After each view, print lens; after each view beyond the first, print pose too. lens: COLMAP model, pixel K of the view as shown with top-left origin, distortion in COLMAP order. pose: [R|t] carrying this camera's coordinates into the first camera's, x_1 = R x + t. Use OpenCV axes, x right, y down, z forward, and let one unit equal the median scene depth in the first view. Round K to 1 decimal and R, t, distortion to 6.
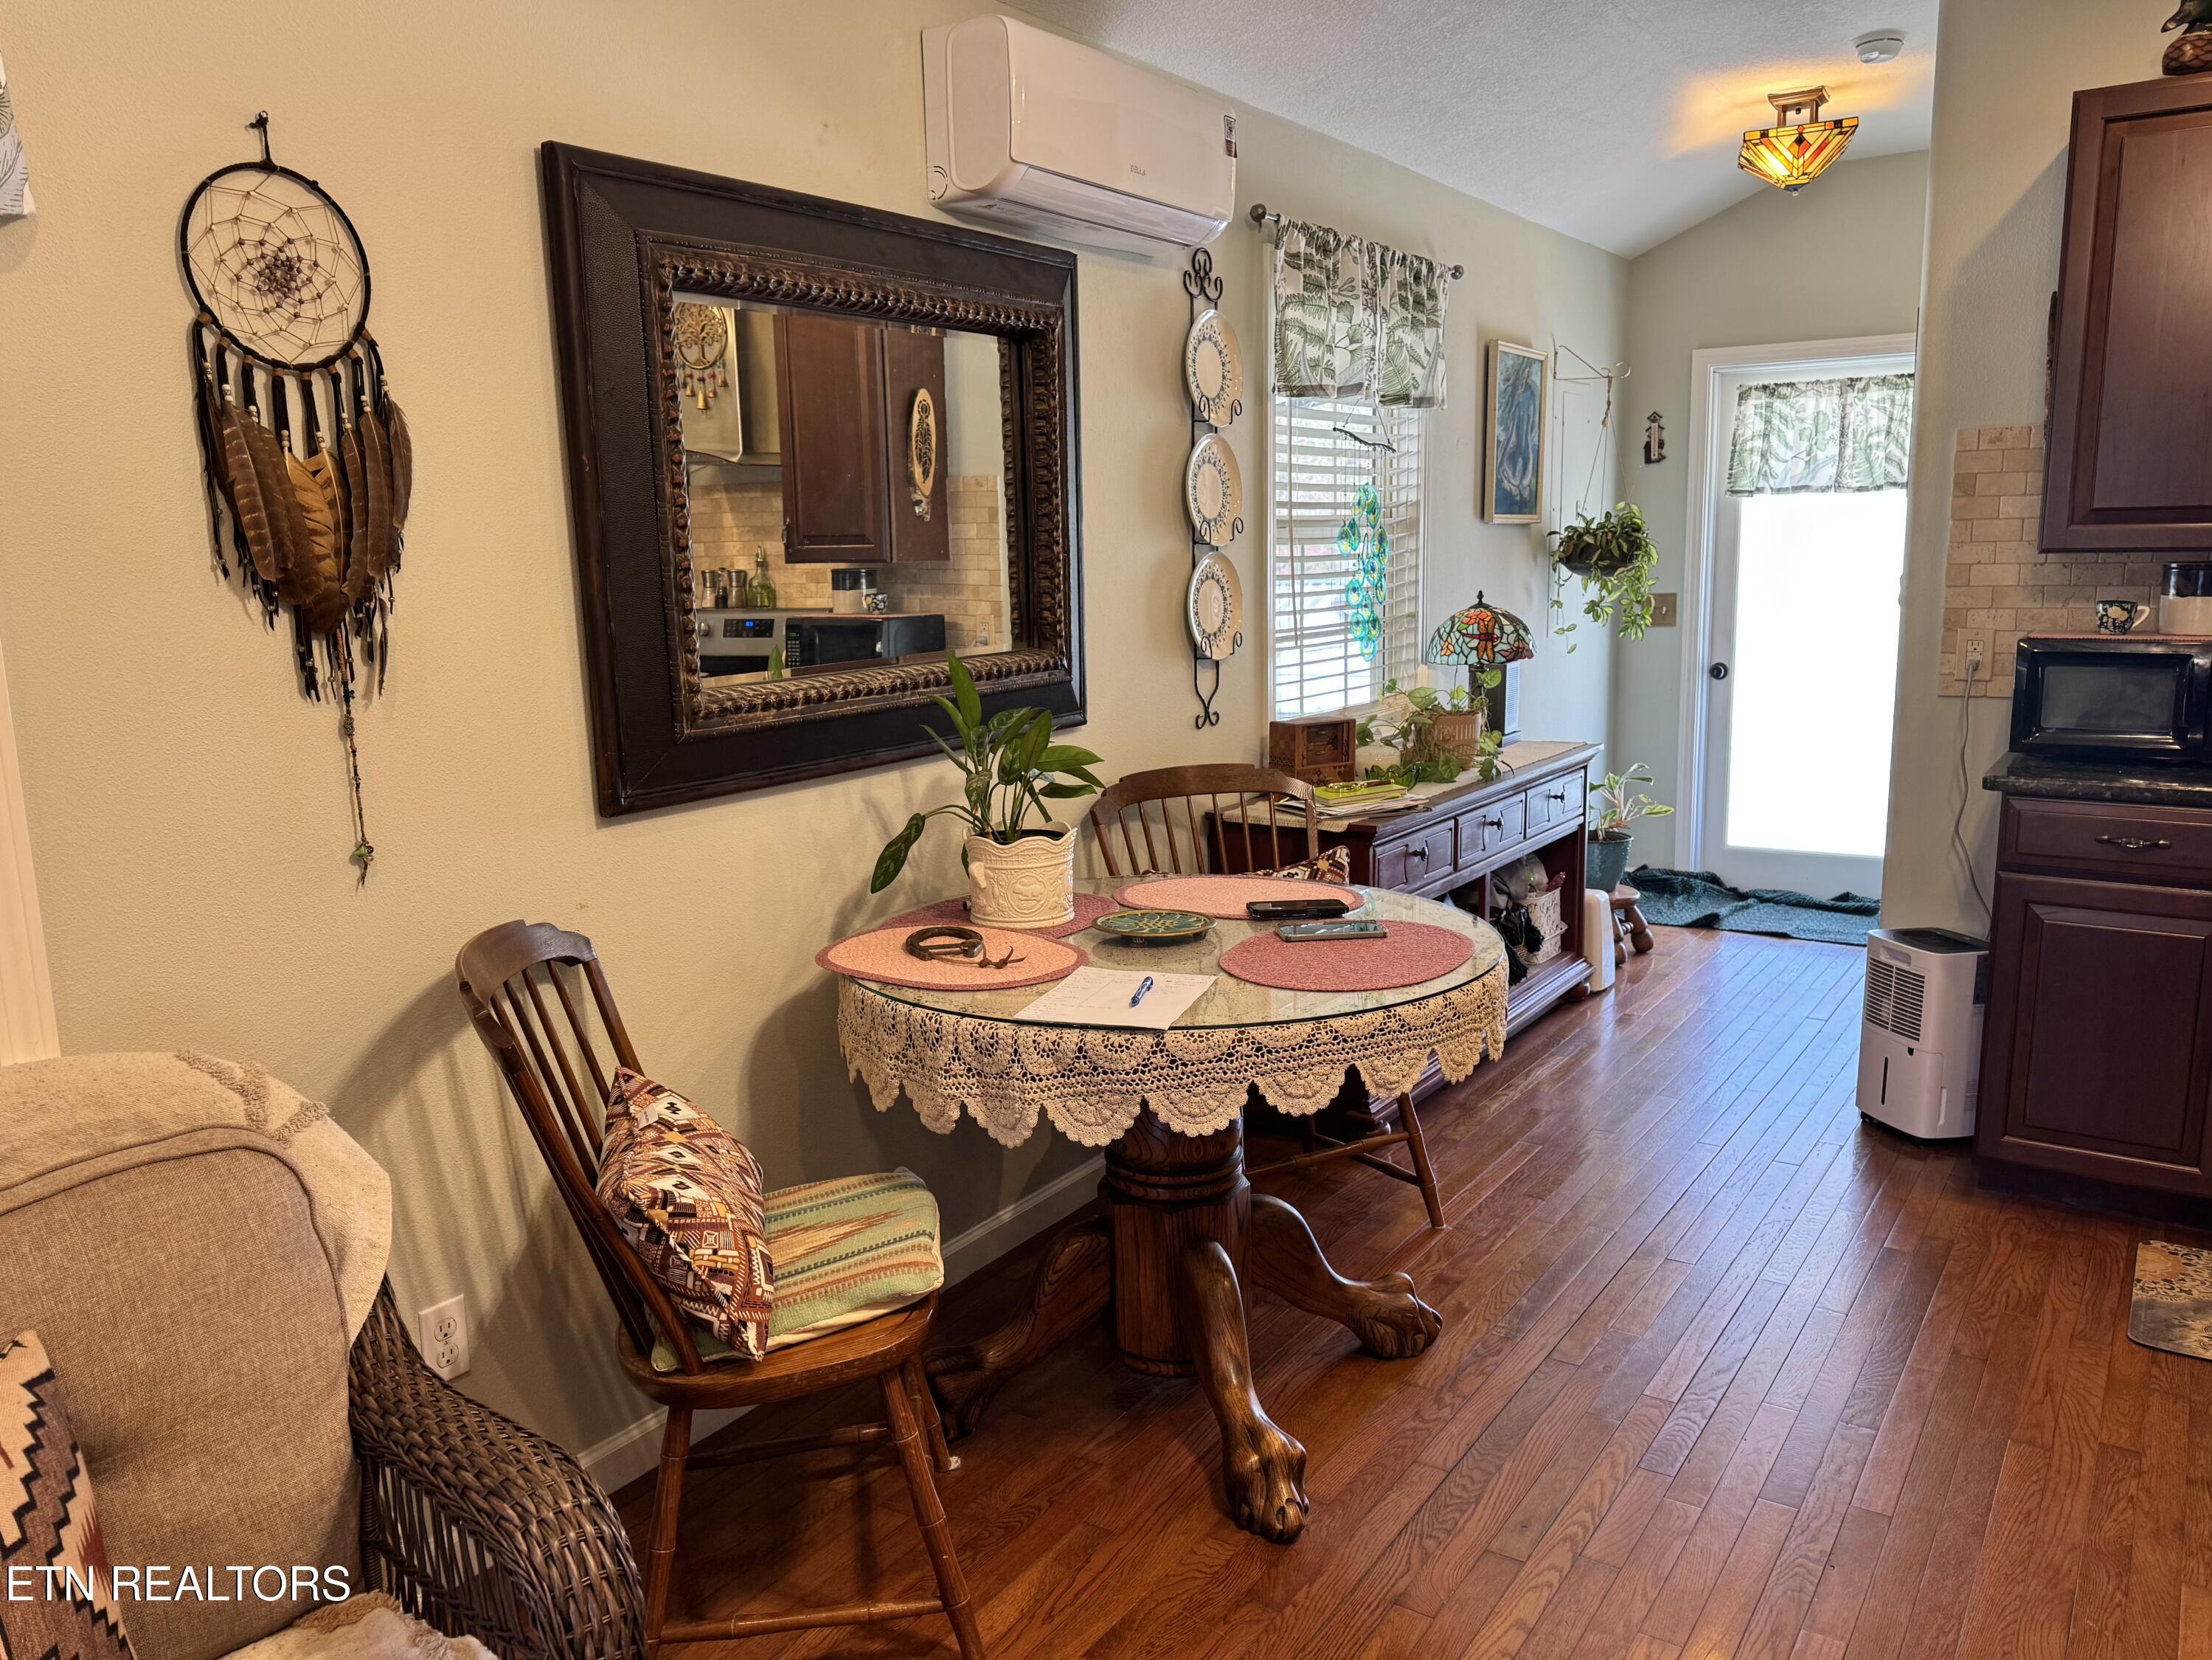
lens RADIAL K [[1590.3, 0, 1118.2], [0, 1590.3, 843.5], [0, 0, 1]] dist [0.081153, -0.108101]
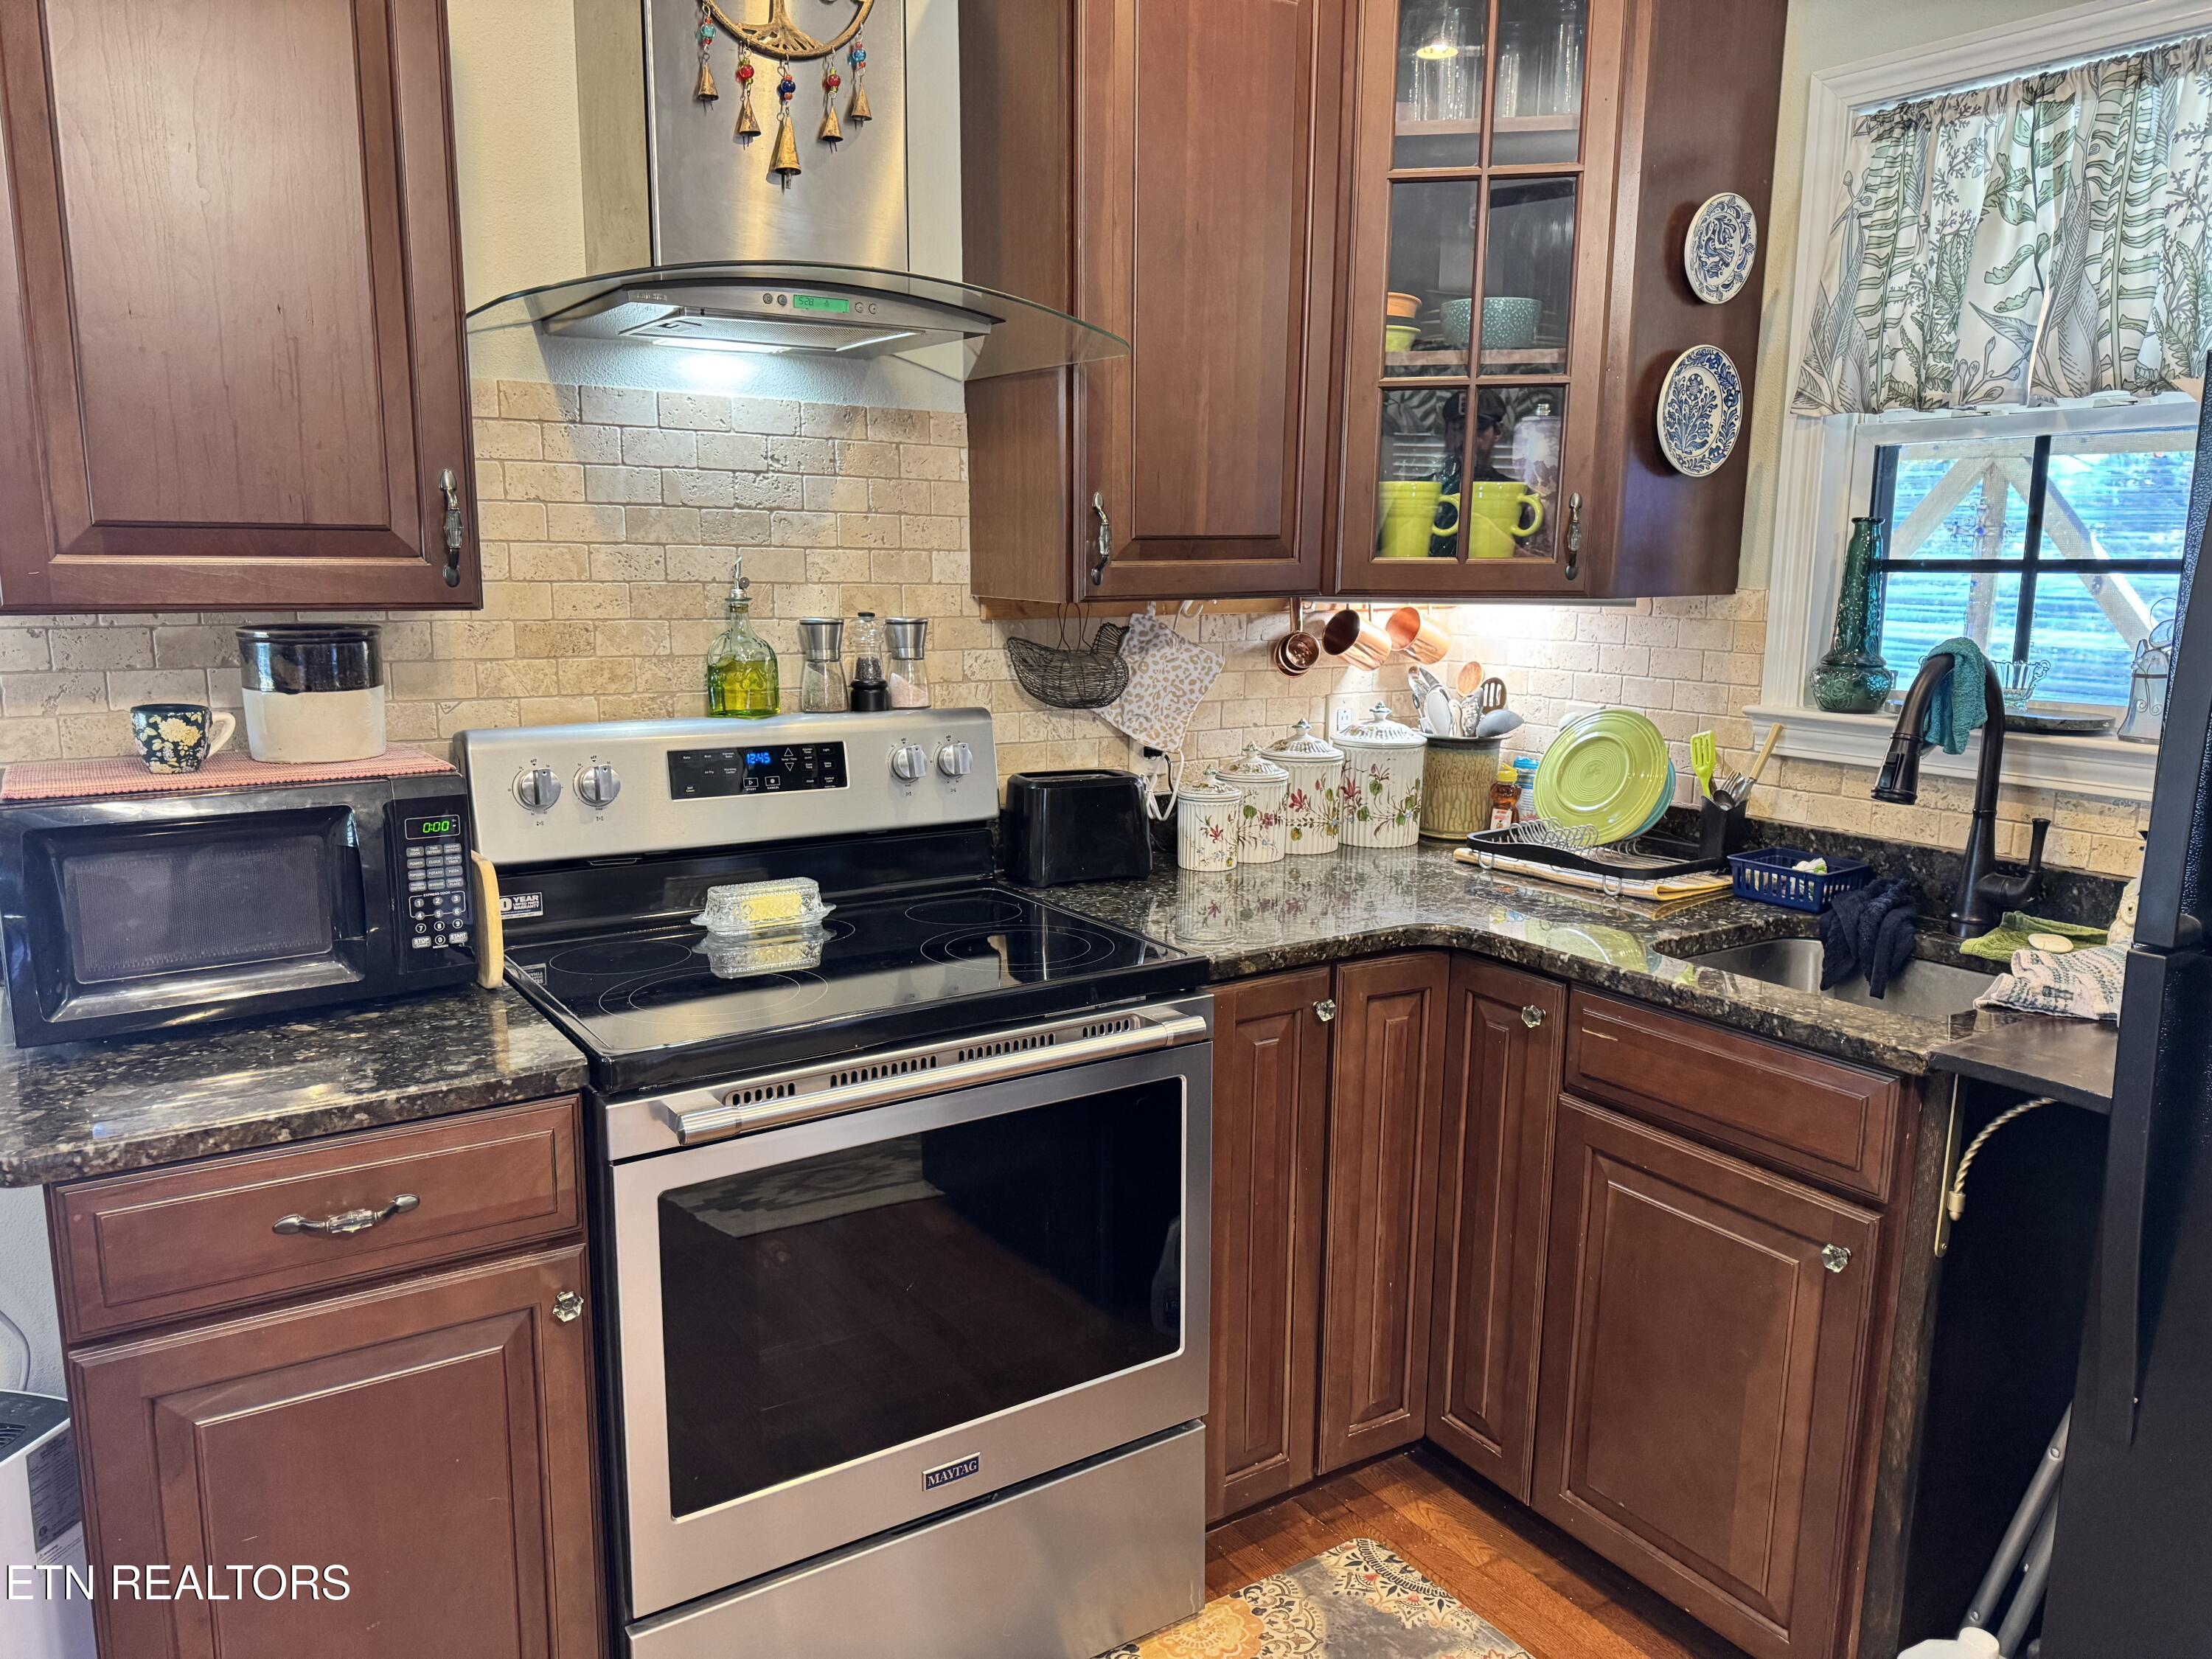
lens RADIAL K [[1590.1, 0, 1113.5], [0, 1590.1, 839.1], [0, 0, 1]] dist [0.081153, -0.108101]
pose [[0.387026, -0.144049, 0.910747, 0.266030], [0.152838, 0.984080, 0.090698, -0.109636], [-0.909314, 0.104094, 0.402881, 0.530801]]
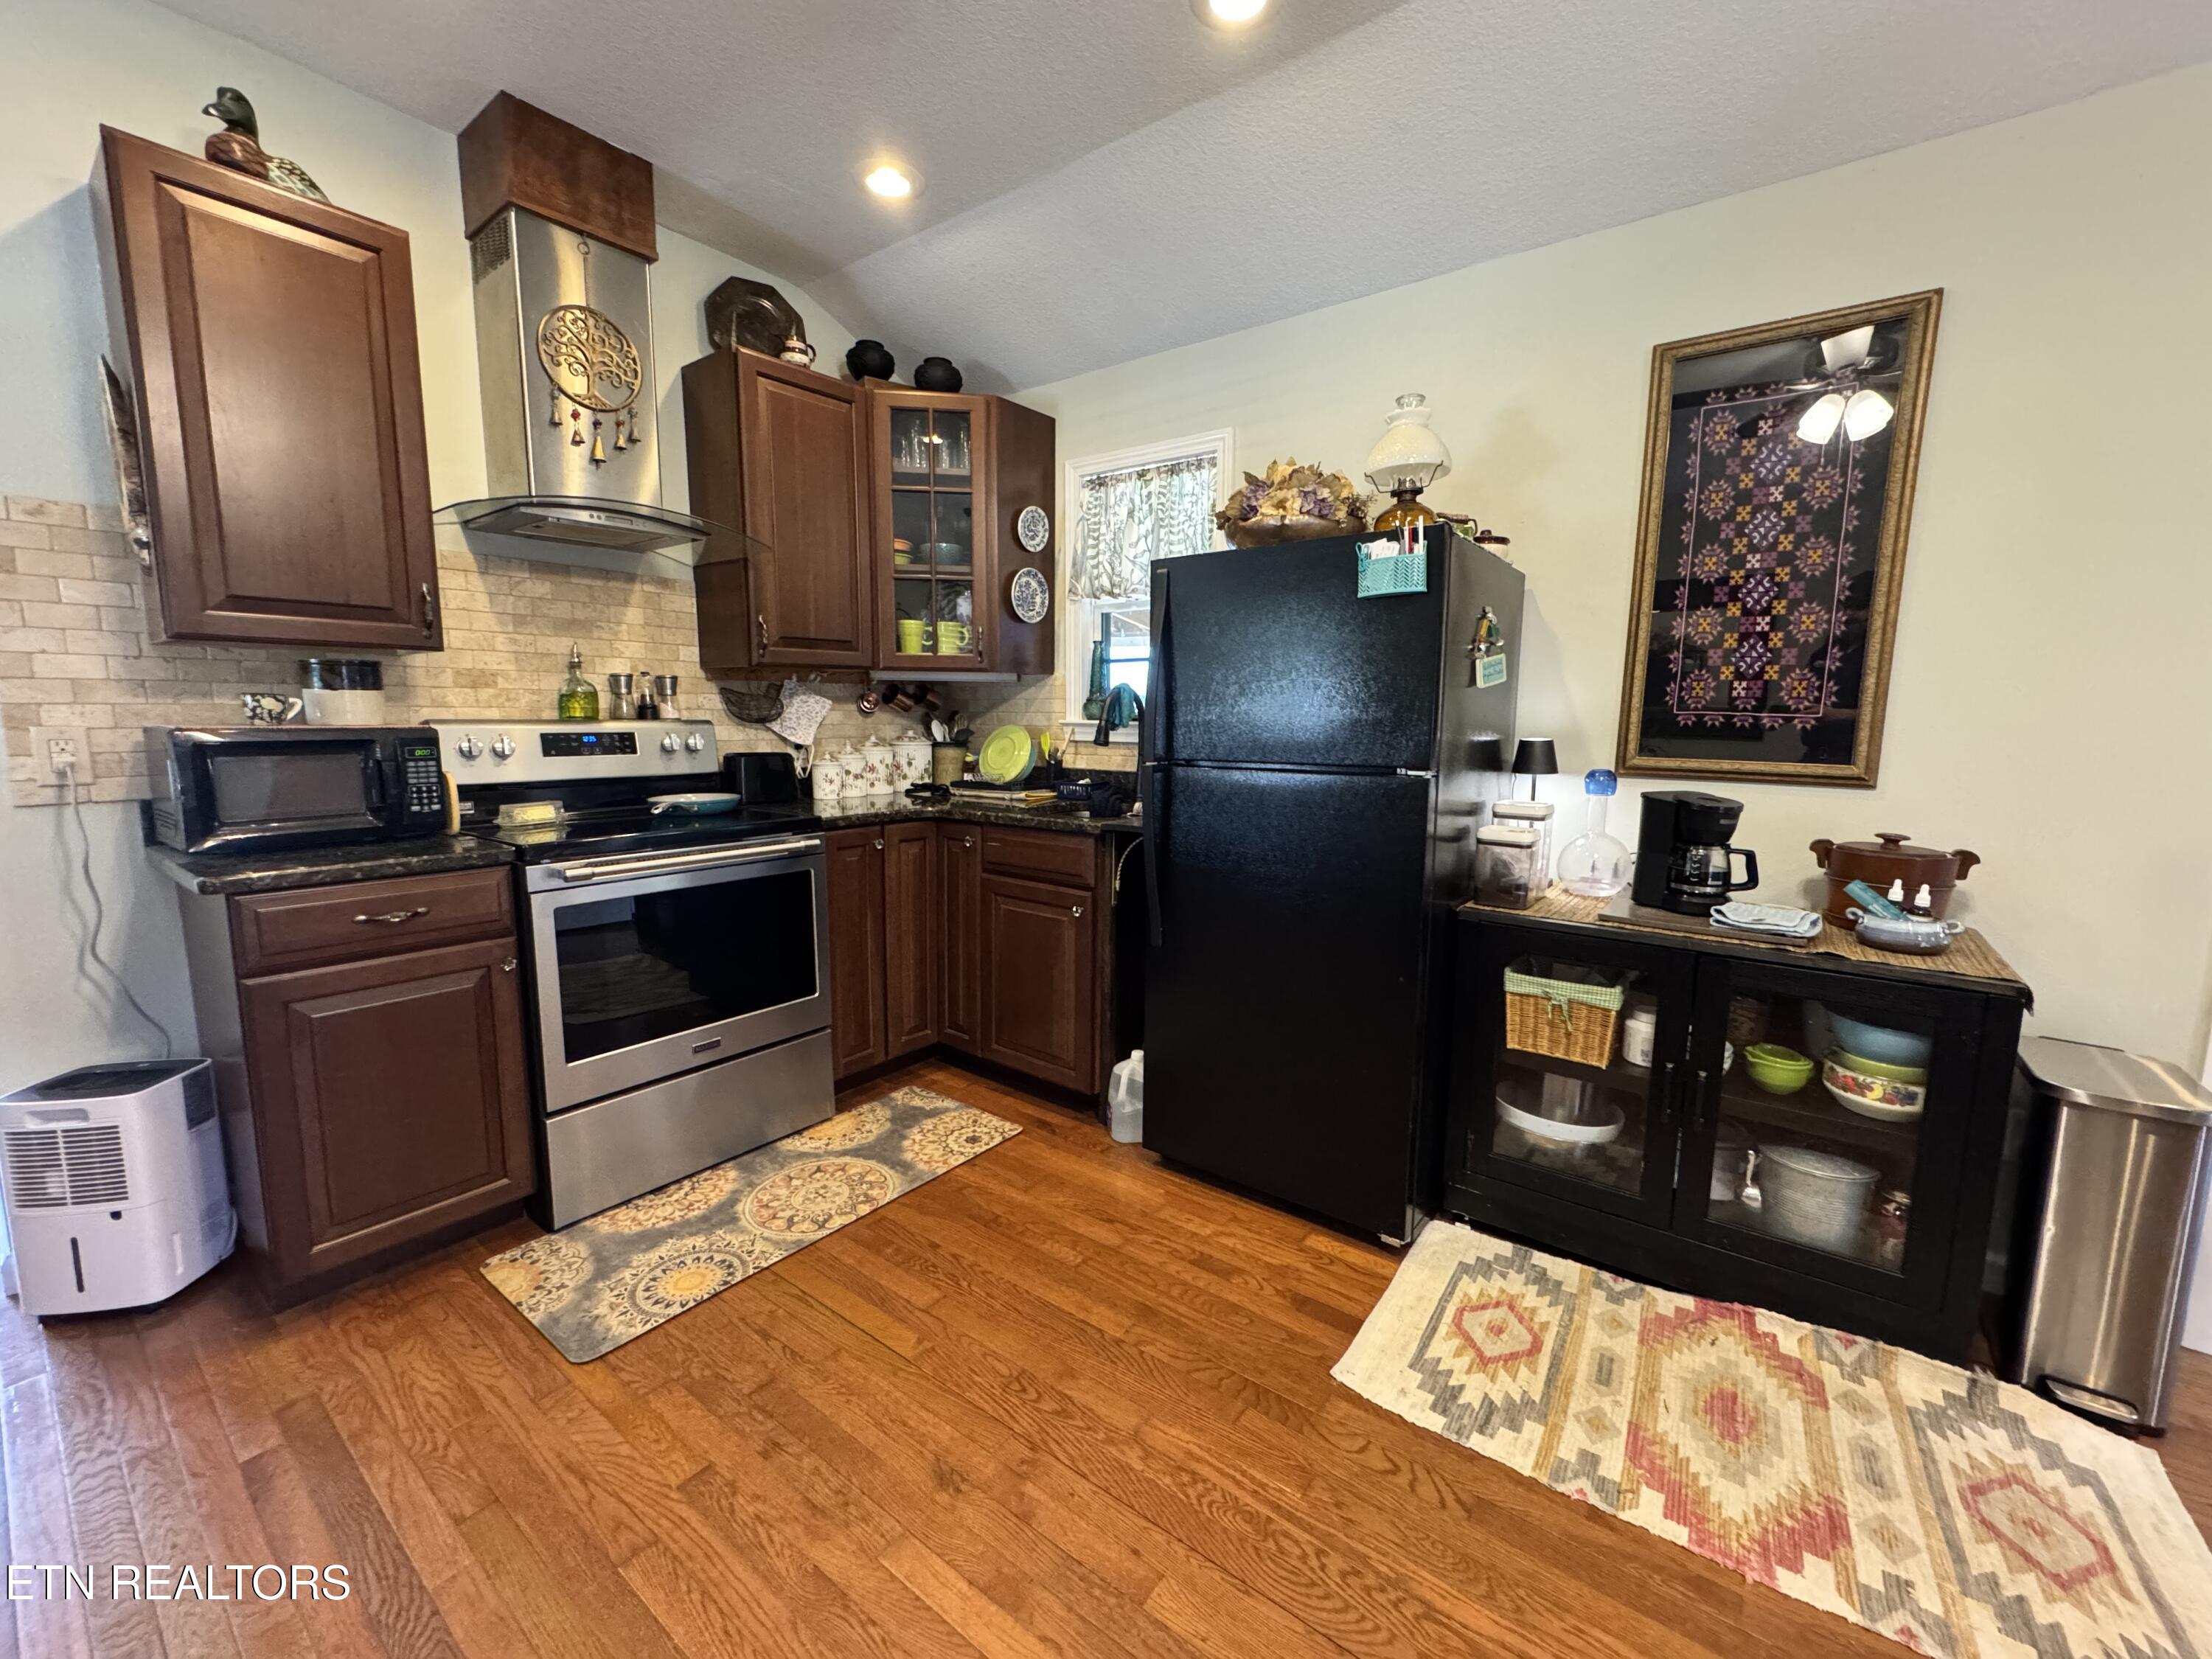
lens RADIAL K [[889.6, 0, 1114.5], [0, 889.6, 827.5], [0, 0, 1]] dist [-0.001133, -0.000139]
pose [[0.058483, -0.113140, 0.991856, 0.085081], [0.172169, 0.979812, 0.101614, -0.031868], [-0.983330, 0.164824, 0.076782, 0.443688]]
